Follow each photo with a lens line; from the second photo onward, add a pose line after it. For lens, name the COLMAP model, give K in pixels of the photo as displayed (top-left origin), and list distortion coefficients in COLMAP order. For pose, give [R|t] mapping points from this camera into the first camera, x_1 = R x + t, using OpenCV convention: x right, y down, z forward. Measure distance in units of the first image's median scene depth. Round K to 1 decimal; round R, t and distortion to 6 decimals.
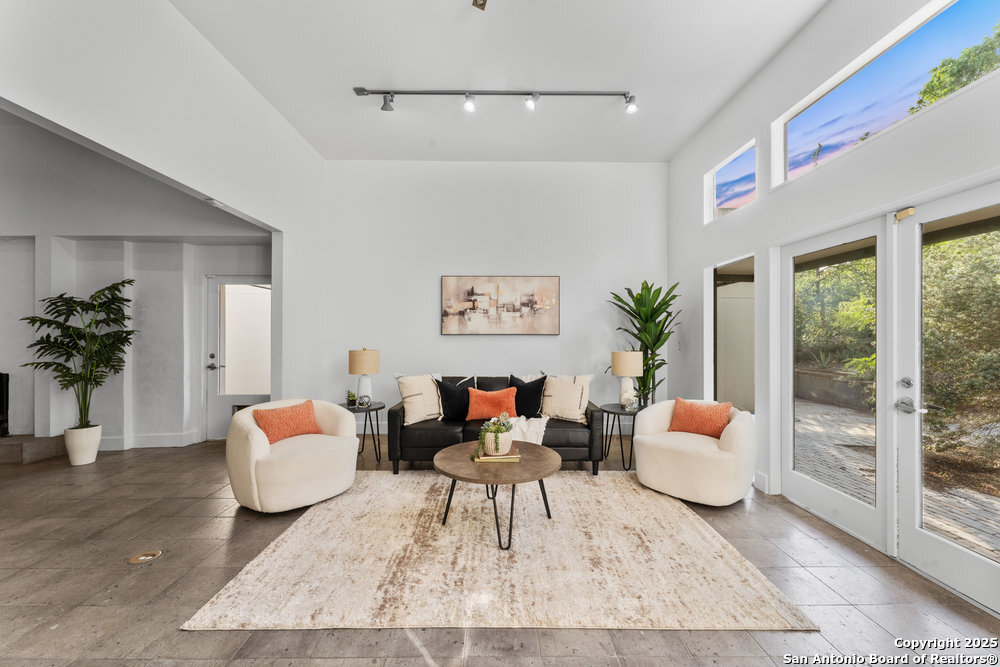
lens RADIAL K [[402.2, 0, 499.4], [0, 402.2, 335.8], [0, 0, 1]] dist [0.002541, 0.000162]
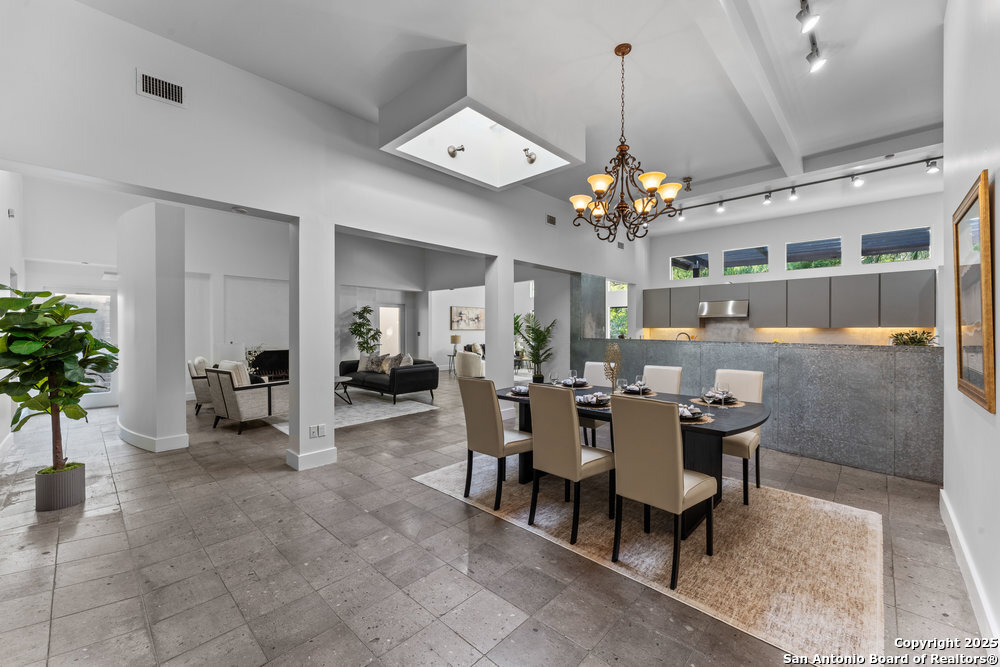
lens RADIAL K [[402.2, 0, 500.7], [0, 402.2, 330.1], [0, 0, 1]] dist [0.002541, 0.000162]
pose [[0.685123, 0.000280, 0.728427, -2.200206], [-0.000760, 1.000000, 0.000330, -0.003008], [-0.728427, -0.000779, 0.685123, -1.176966]]
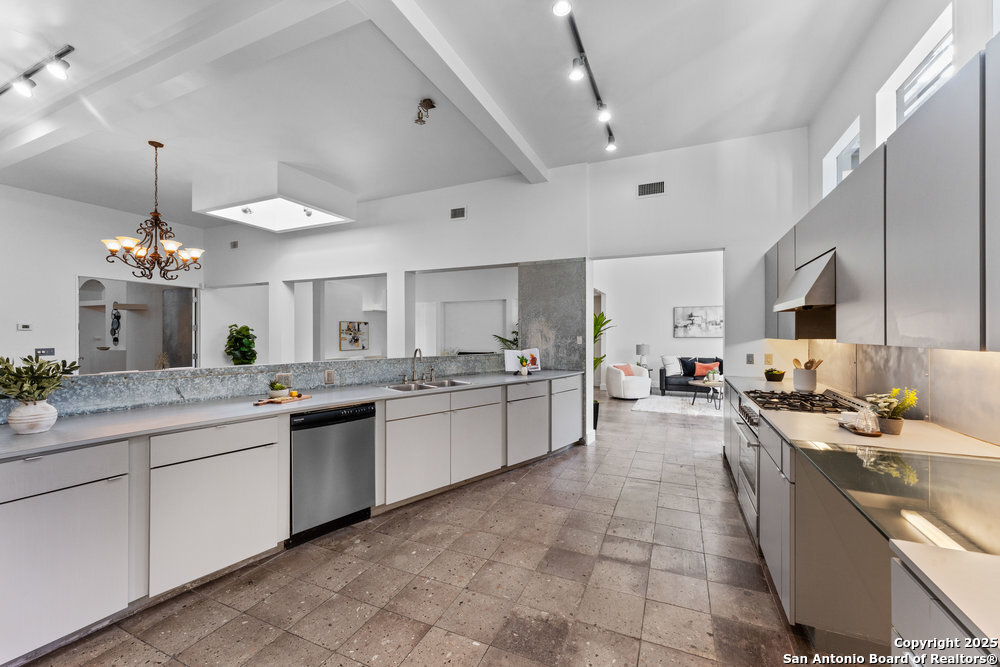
lens RADIAL K [[402.2, 0, 497.7], [0, 402.2, 336.8], [0, 0, 1]] dist [0.002541, 0.000162]
pose [[0.909554, 0.000994, -0.415585, -0.138684], [0.002589, 0.999964, 0.008059, -0.029647], [0.415578, -0.008406, 0.909519, -1.433959]]
